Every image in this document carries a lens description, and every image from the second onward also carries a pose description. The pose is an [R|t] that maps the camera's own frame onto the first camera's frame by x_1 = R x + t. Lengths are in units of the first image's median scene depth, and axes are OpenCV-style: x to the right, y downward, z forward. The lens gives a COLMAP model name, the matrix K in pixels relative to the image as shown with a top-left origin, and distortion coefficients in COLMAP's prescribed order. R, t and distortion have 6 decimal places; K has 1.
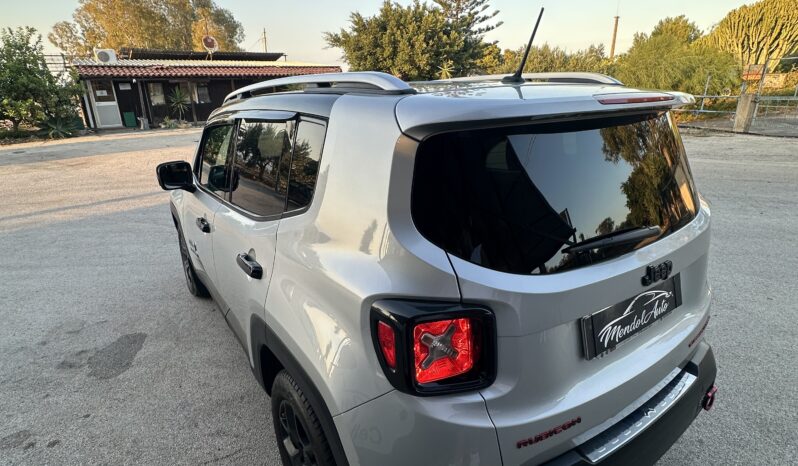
lens RADIAL K [[429.0, 0, 402.2], [0, 429.0, 237.3], [0, 0, 1]] dist [-0.014692, 0.006026]
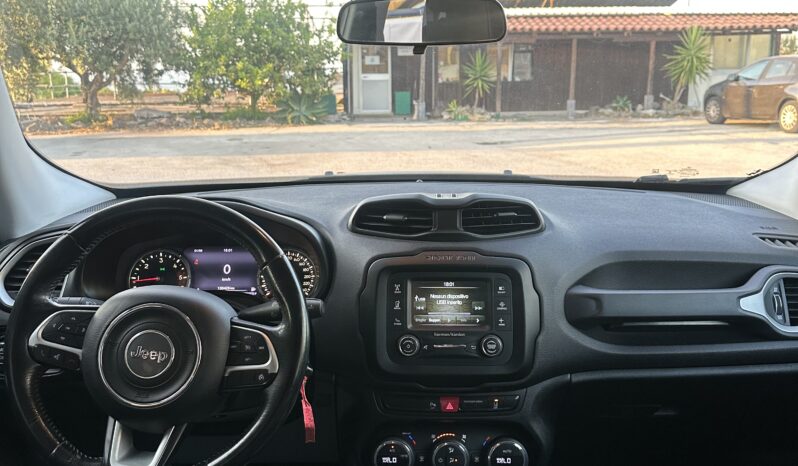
lens RADIAL K [[756.1, 0, 402.8], [0, 756.1, 236.9], [0, 0, 1]] dist [0.054041, 0.000000]
pose [[0.819911, 0.135956, -0.556112, -0.008227], [-0.201642, 0.977725, -0.058262, -0.025849], [0.535804, 0.159905, 0.829062, 0.134134]]
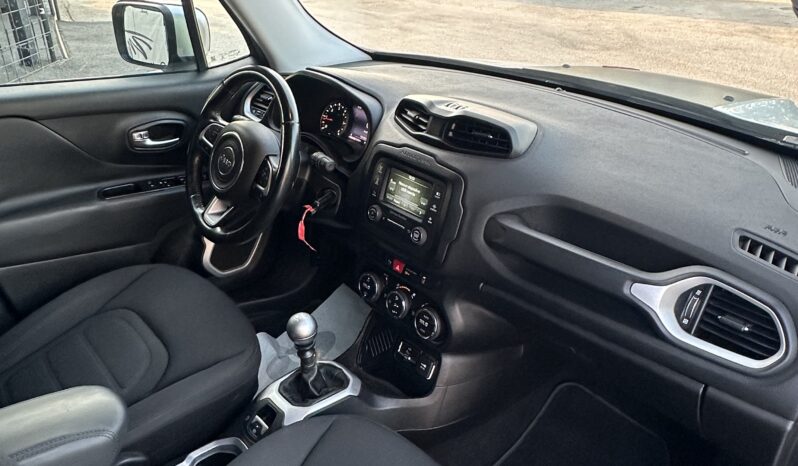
lens RADIAL K [[593.3, 0, 397.4], [0, 593.3, 232.1], [0, 0, 1]] dist [-0.017028, -0.001954]
pose [[0.148441, 0.472601, -0.868685, 0.016840], [-0.362443, 0.843293, 0.396853, -0.045982], [0.920109, 0.255939, 0.296471, 0.171627]]
